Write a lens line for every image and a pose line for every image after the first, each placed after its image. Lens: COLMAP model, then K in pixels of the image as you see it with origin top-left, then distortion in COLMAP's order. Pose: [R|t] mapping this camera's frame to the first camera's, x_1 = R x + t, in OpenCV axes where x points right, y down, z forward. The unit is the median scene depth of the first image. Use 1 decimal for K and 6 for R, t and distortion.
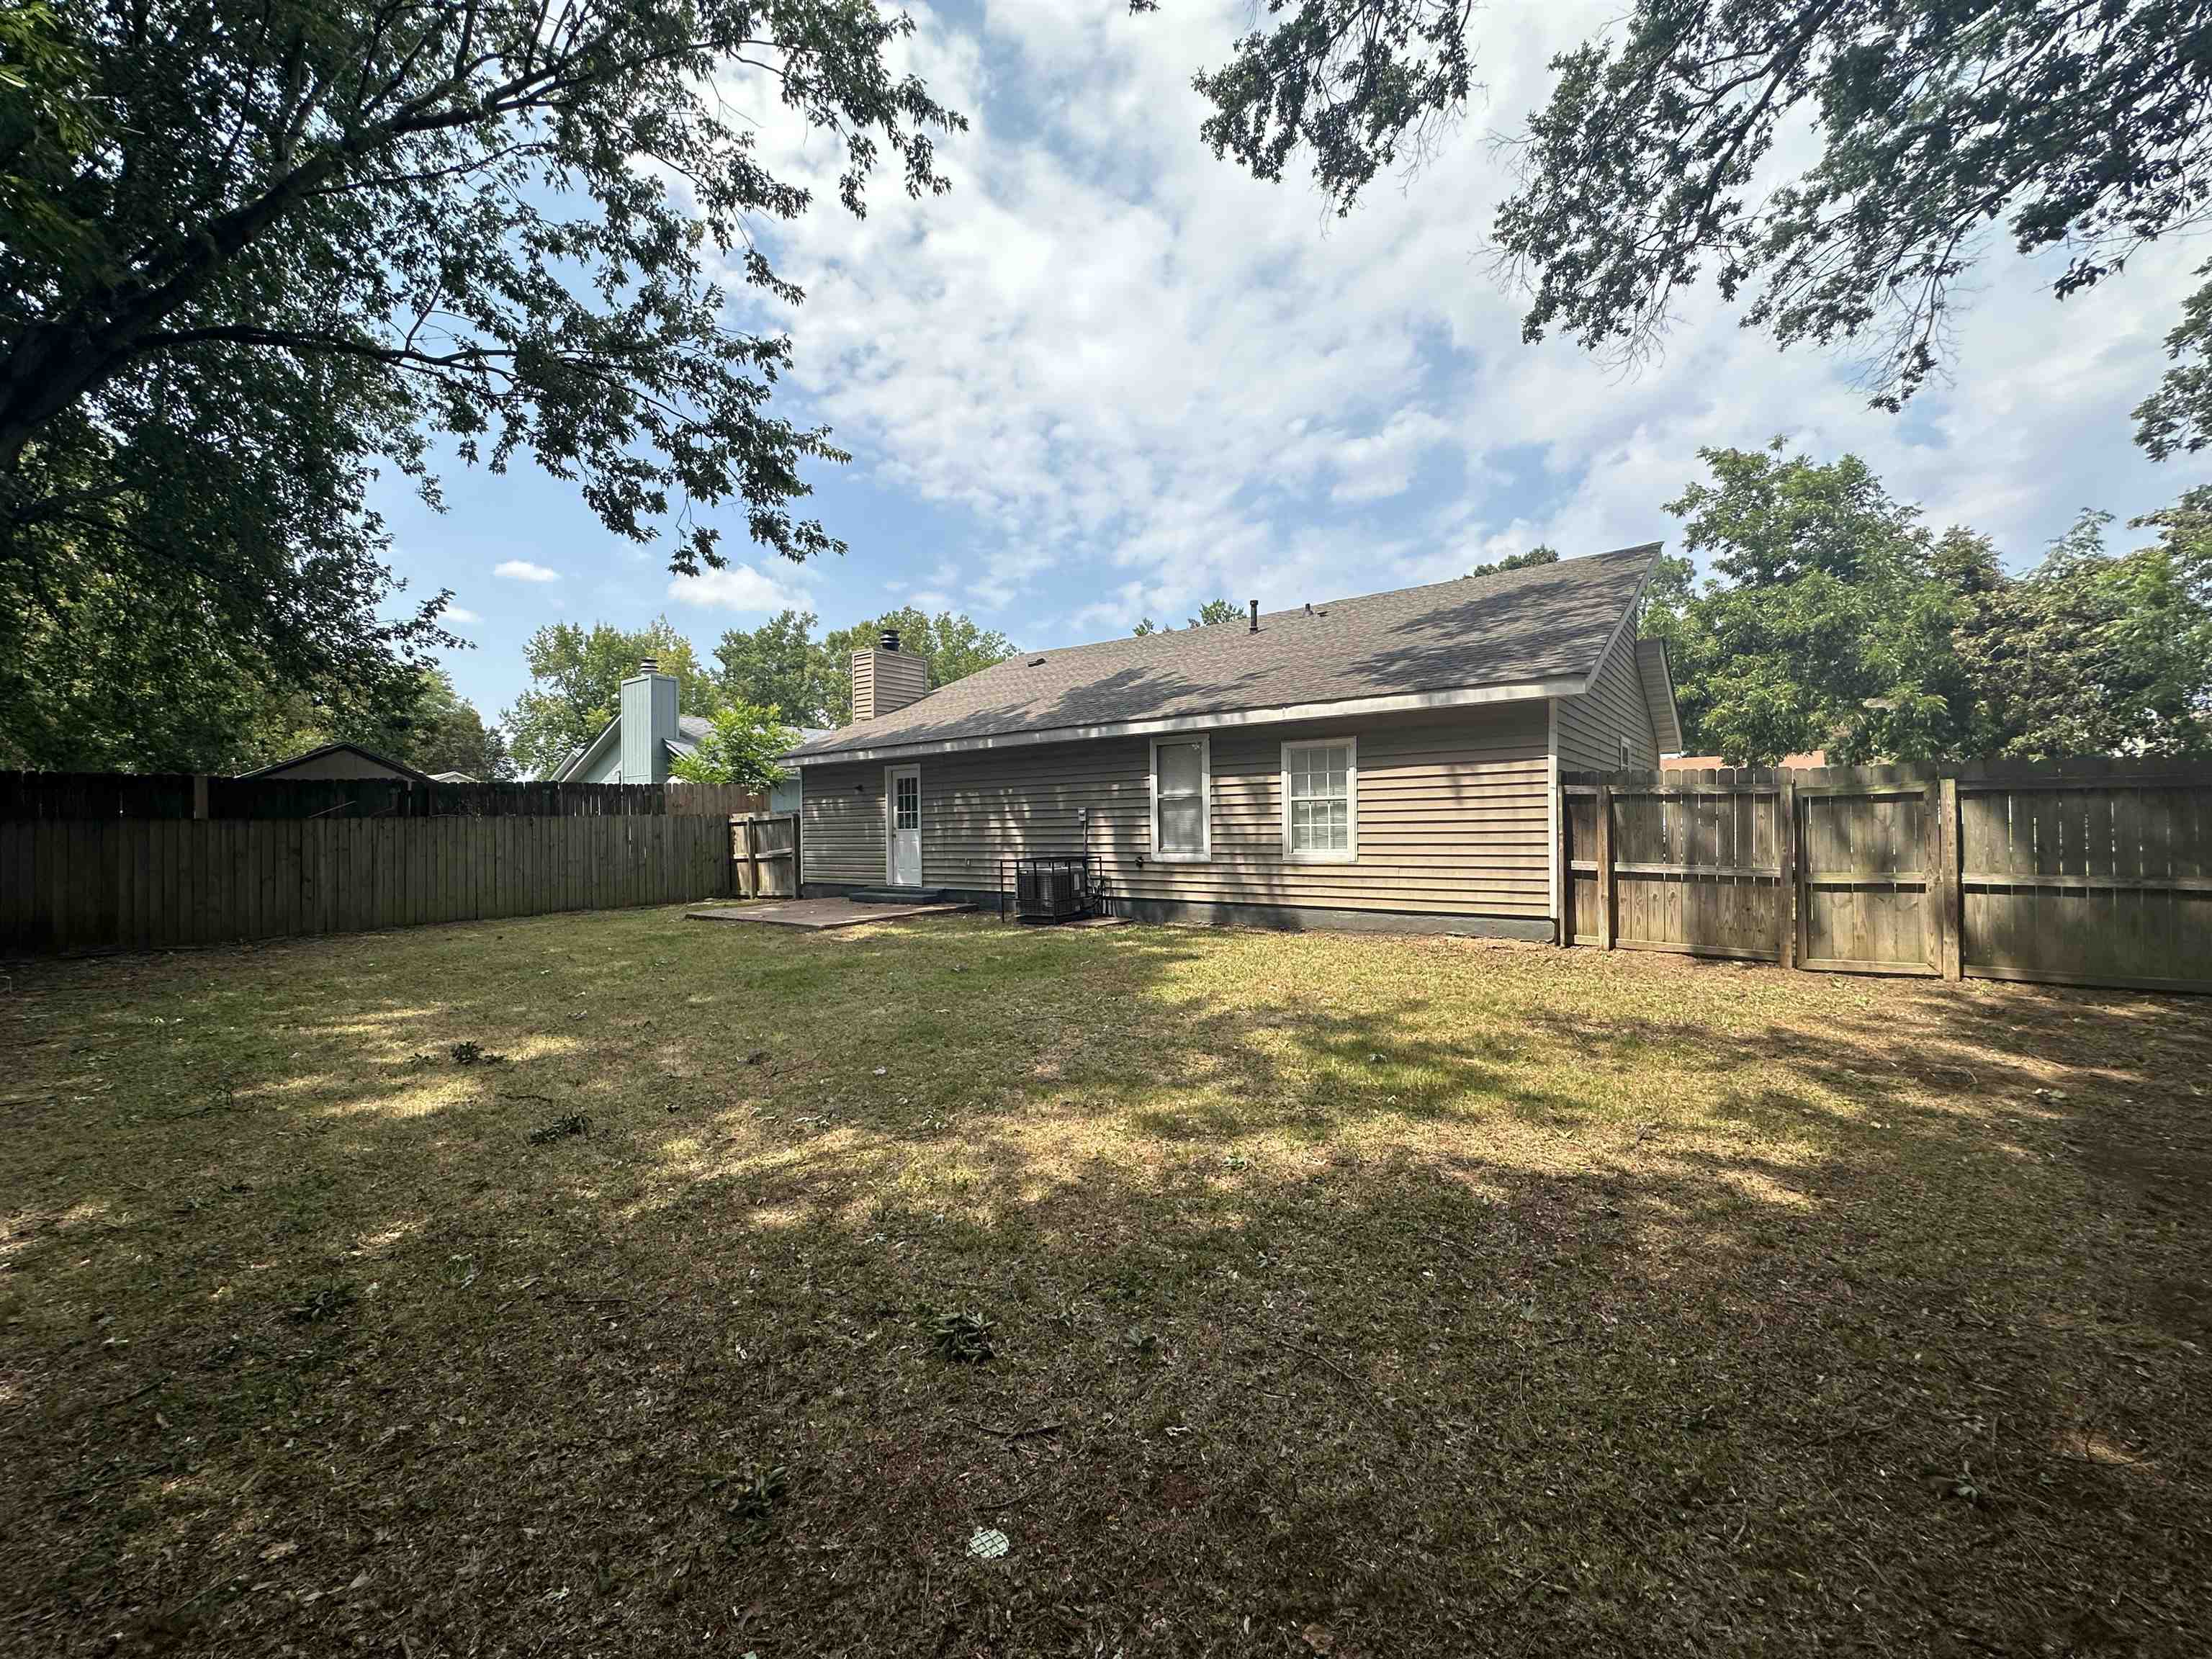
lens RADIAL K [[873.7, 0, 1106.0], [0, 873.7, 829.5], [0, 0, 1]] dist [-0.007892, -0.000093]
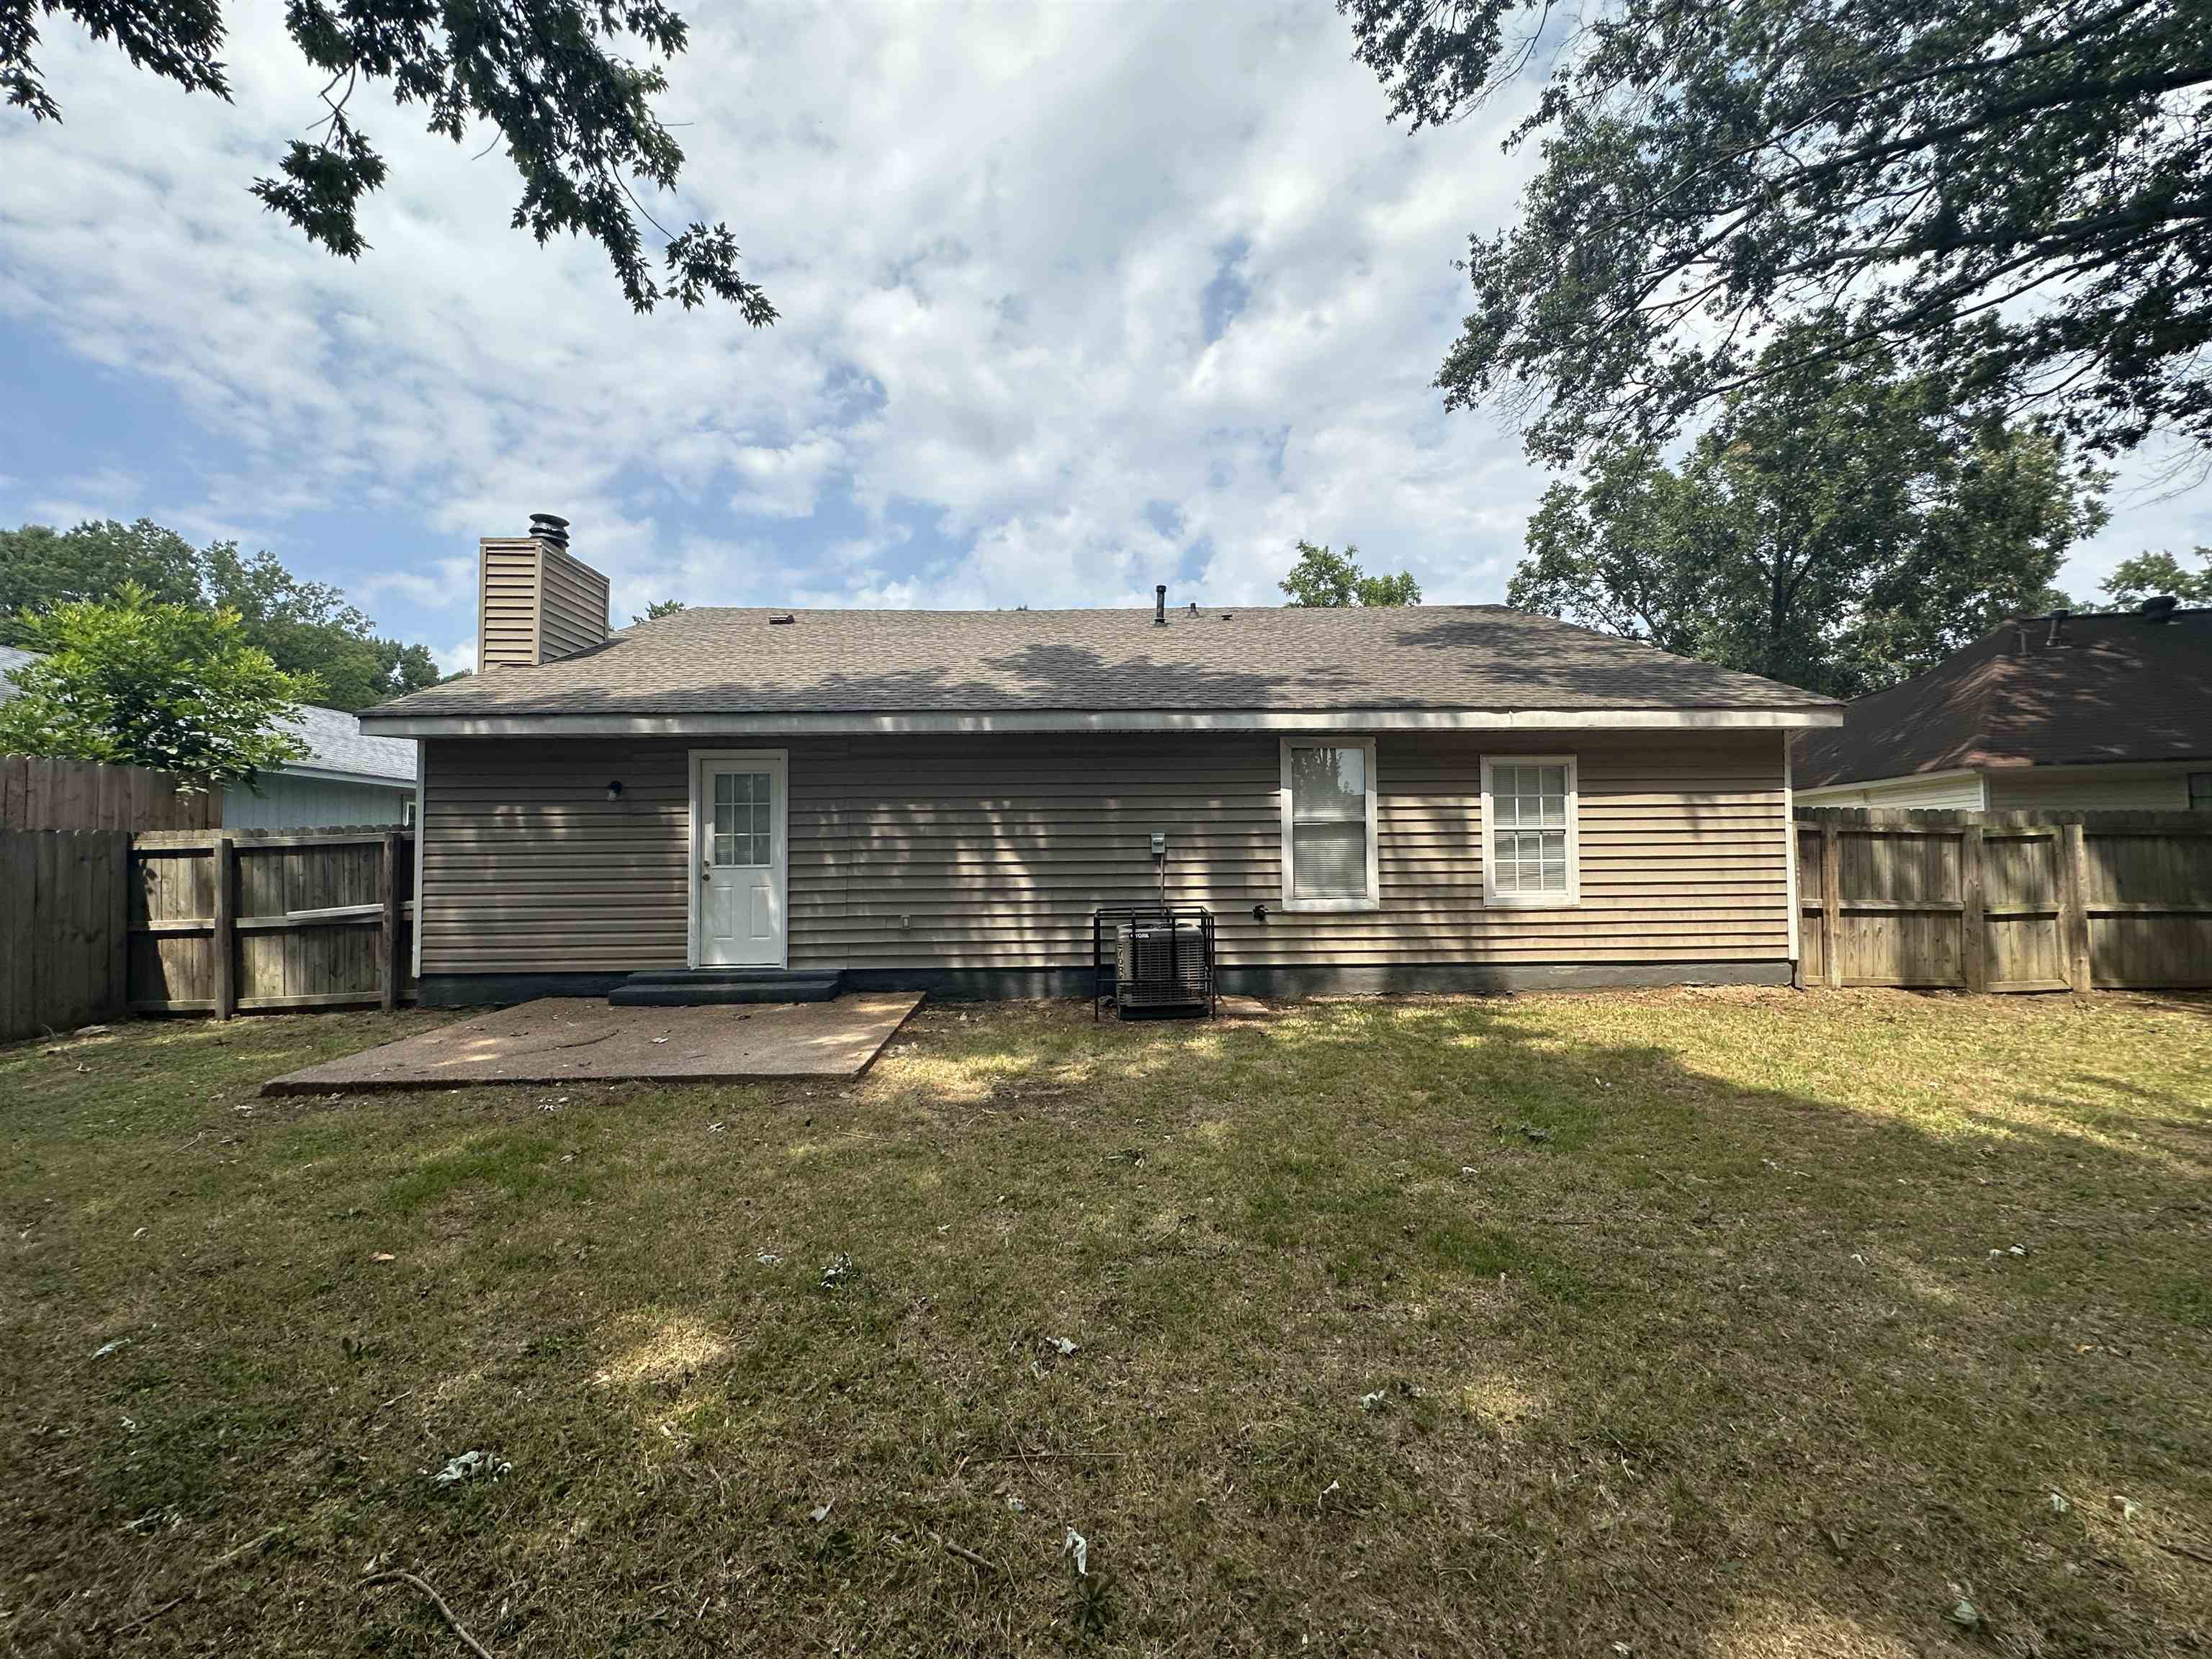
lens RADIAL K [[897.4, 0, 1105.2], [0, 897.4, 840.8], [0, 0, 1]] dist [-0.005328, 0.000184]
pose [[0.781971, 0.019310, 0.623015, -0.544408], [-0.000312, 0.999532, -0.030588, 0.001808], [-0.623314, 0.023725, 0.781611, 0.556970]]
